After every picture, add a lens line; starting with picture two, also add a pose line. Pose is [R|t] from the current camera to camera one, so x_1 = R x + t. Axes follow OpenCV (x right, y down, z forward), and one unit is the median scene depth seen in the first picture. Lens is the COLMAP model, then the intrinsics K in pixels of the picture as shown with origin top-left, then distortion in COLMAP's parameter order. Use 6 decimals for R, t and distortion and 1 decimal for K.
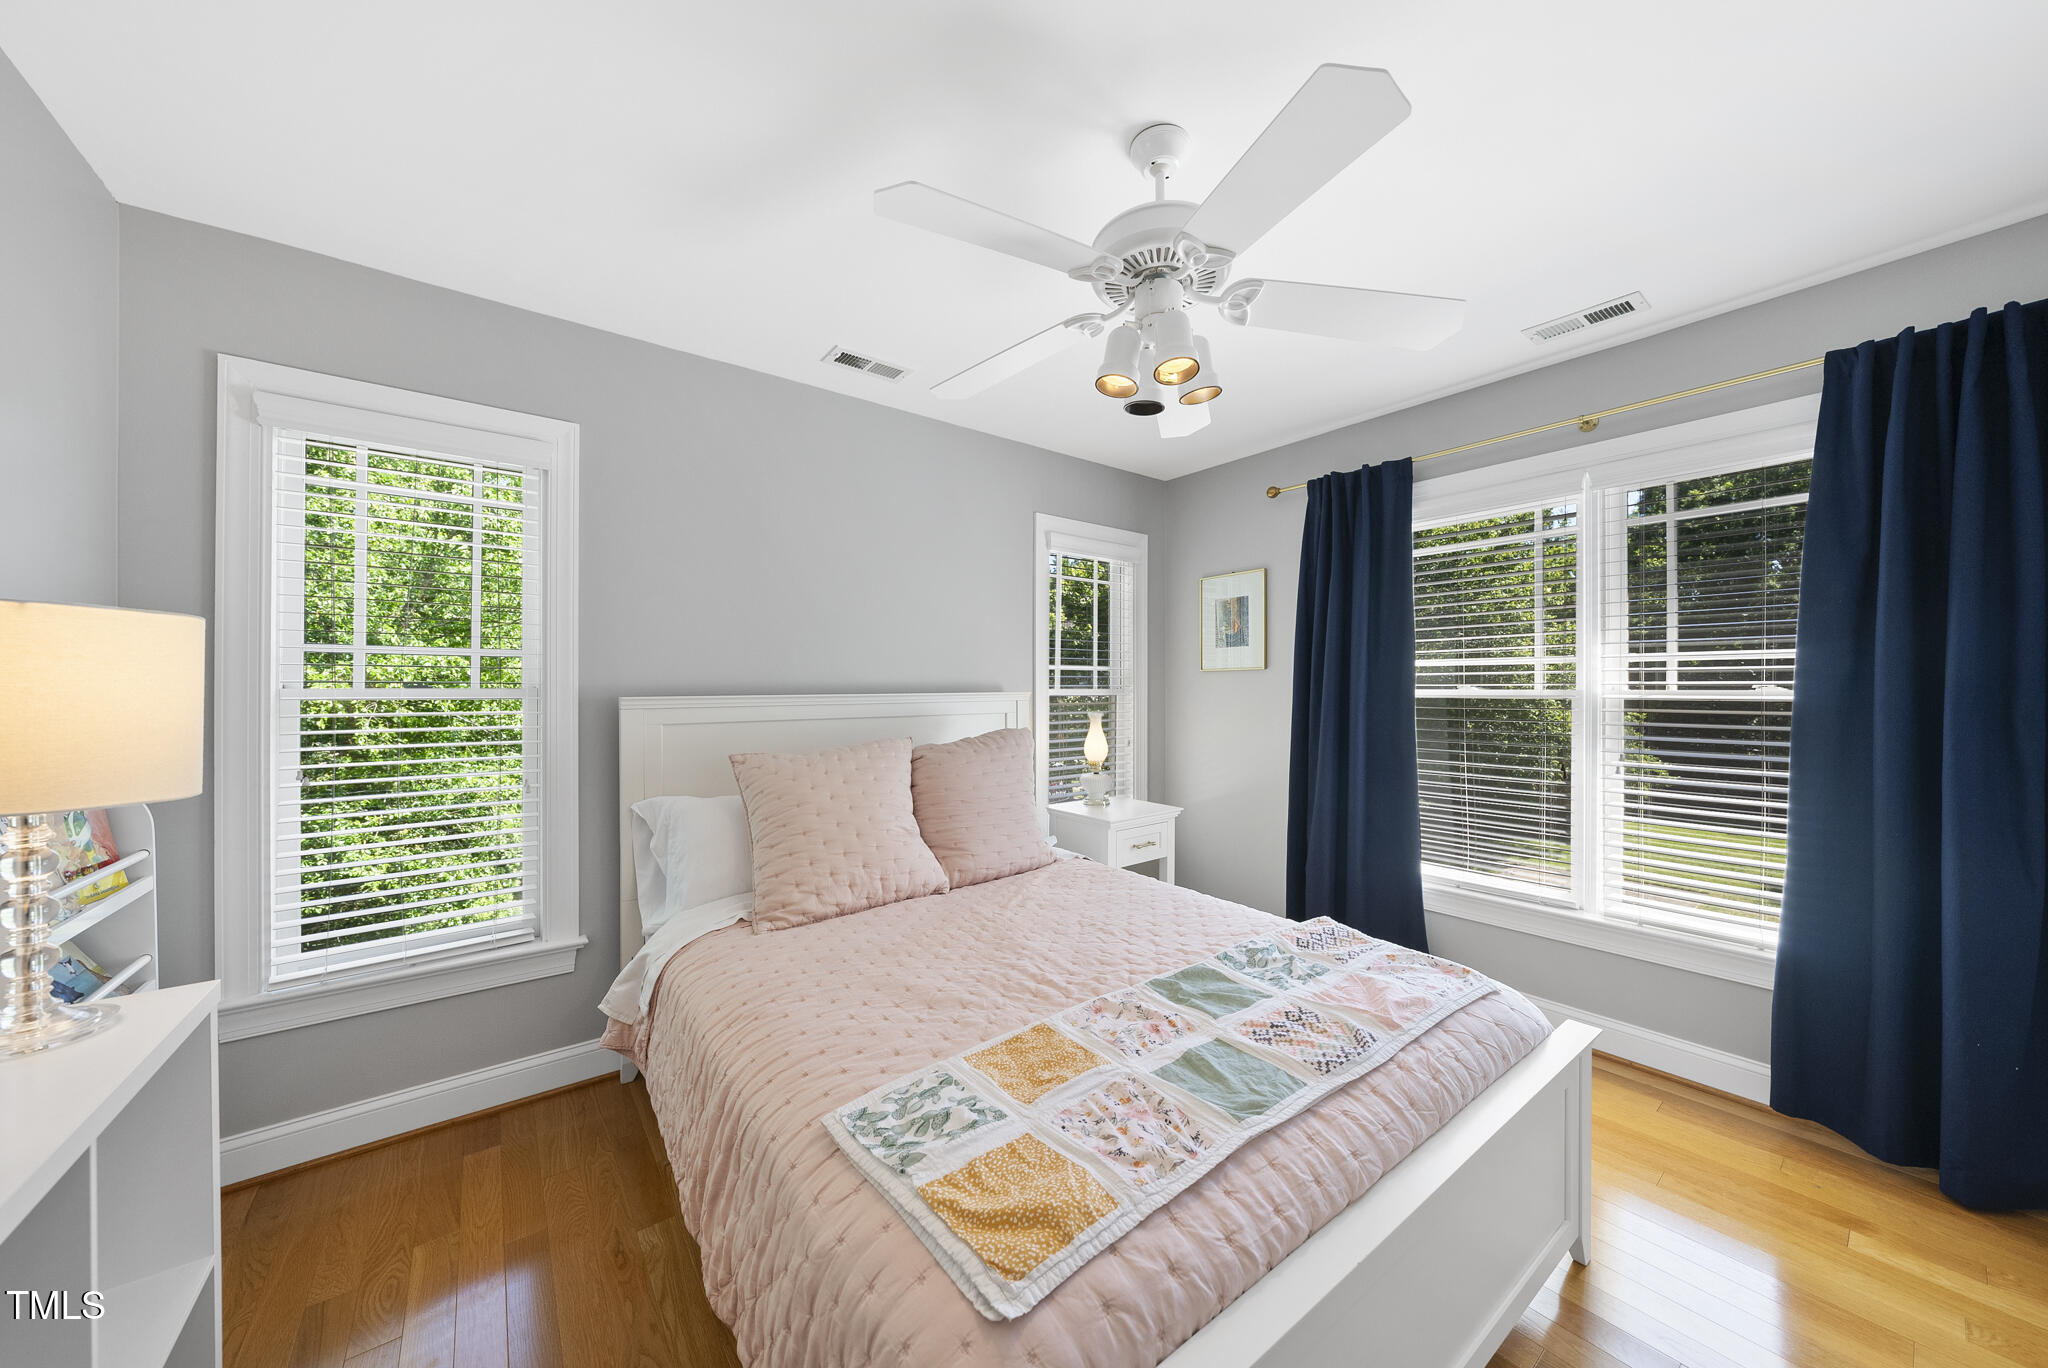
lens RADIAL K [[706.6, 0, 1028.4], [0, 706.6, 689.5], [0, 0, 1]] dist [-0.001244, 0.000331]
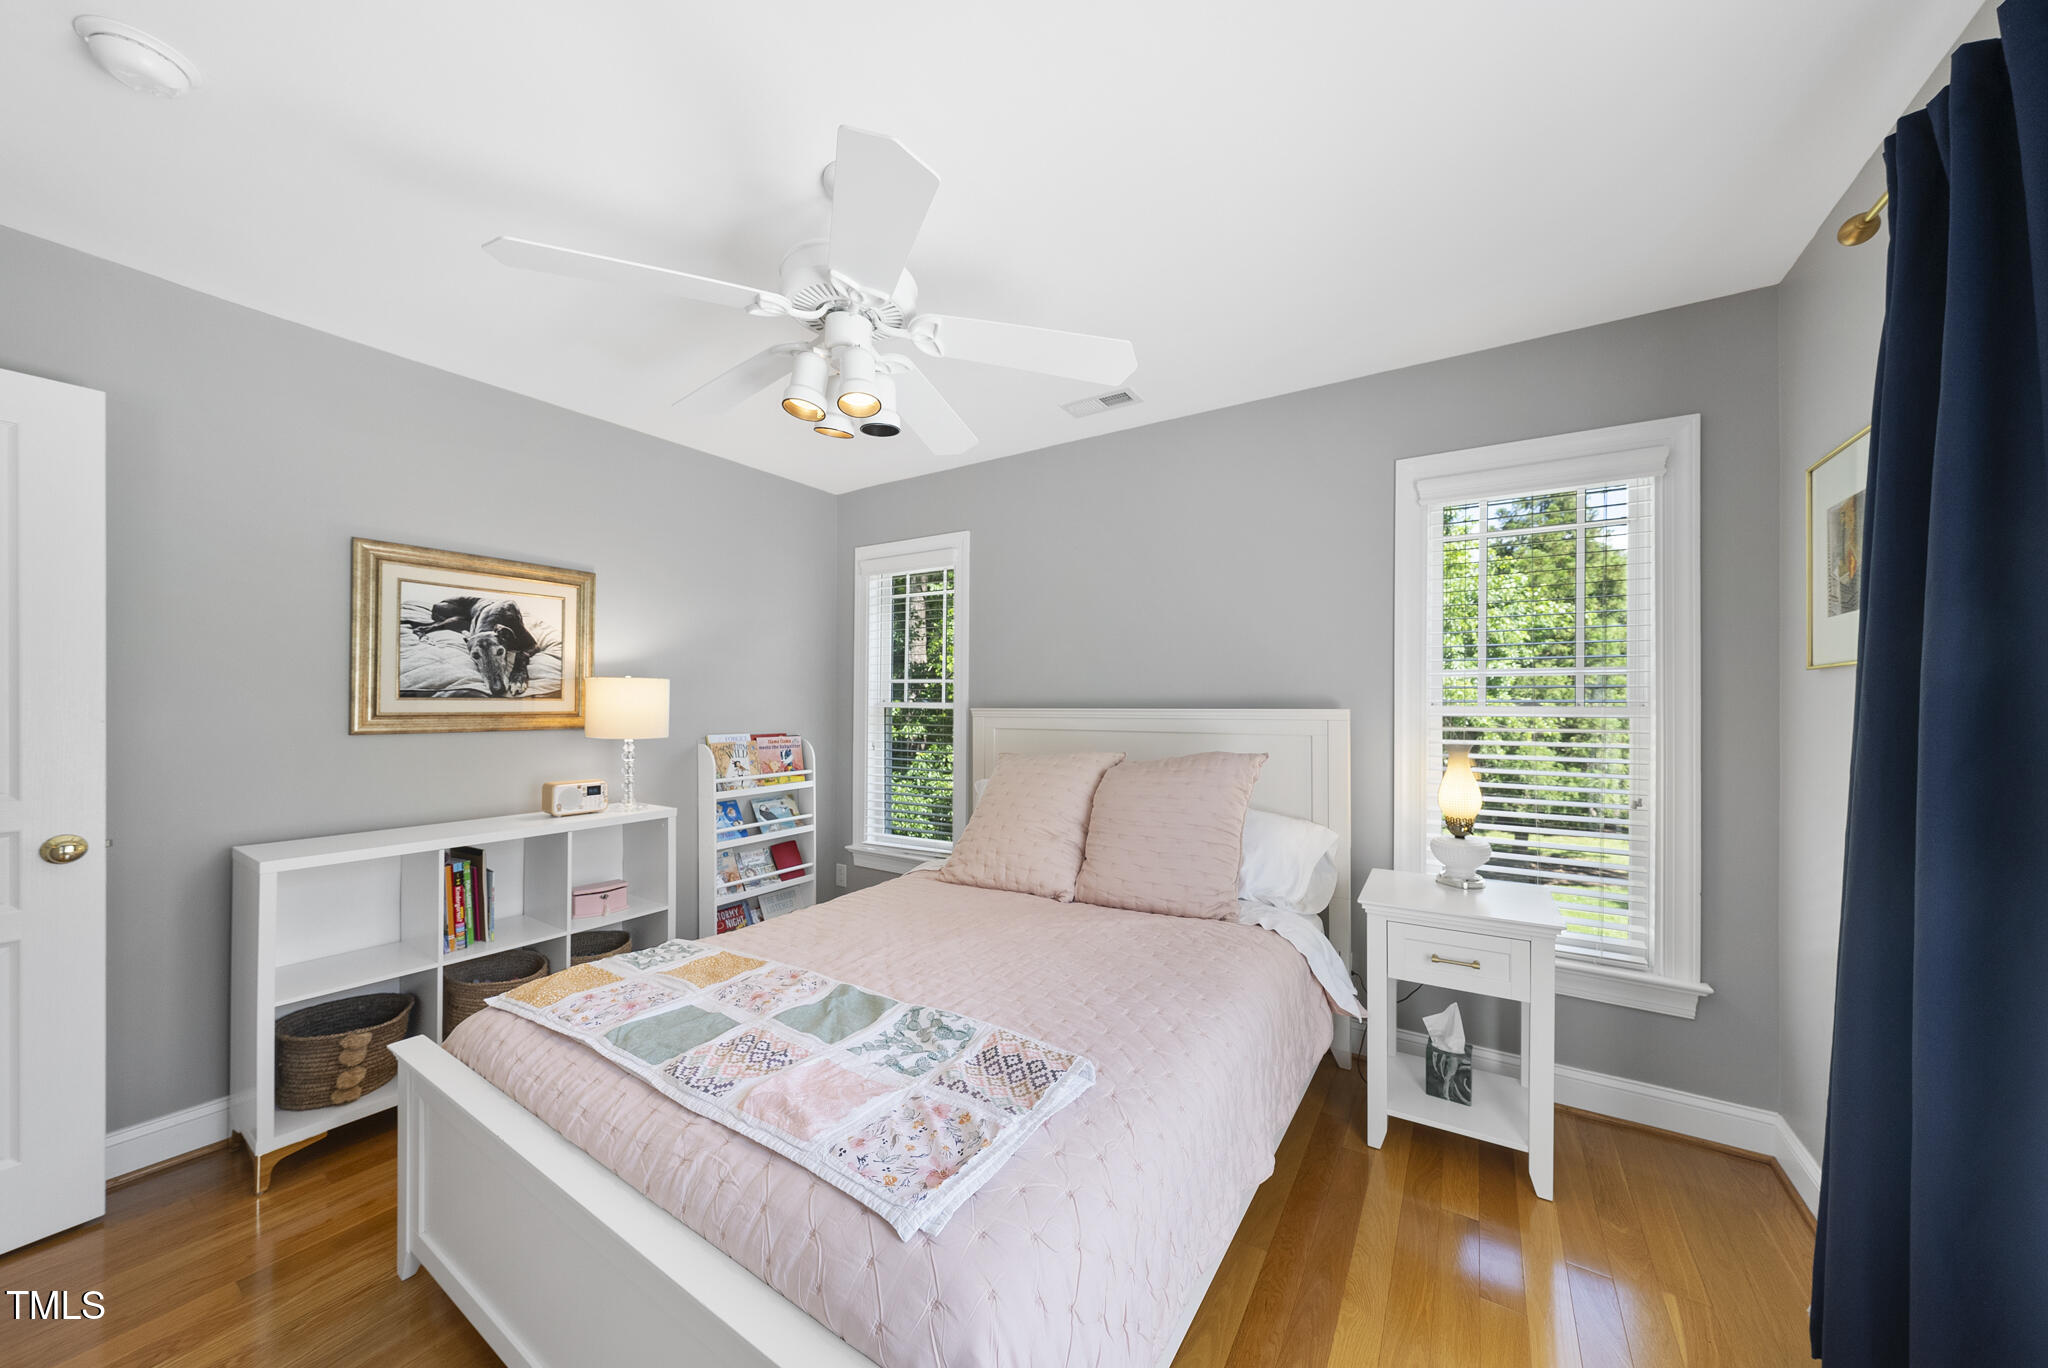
lens RADIAL K [[706.6, 0, 1024.9], [0, 706.6, 691.8], [0, 0, 1]] dist [-0.001244, 0.000331]
pose [[0.335133, -0.007619, -0.942140, 1.107410], [-0.009392, 0.999891, -0.011427, -0.005161], [0.942124, 0.012678, 0.335025, 0.800679]]
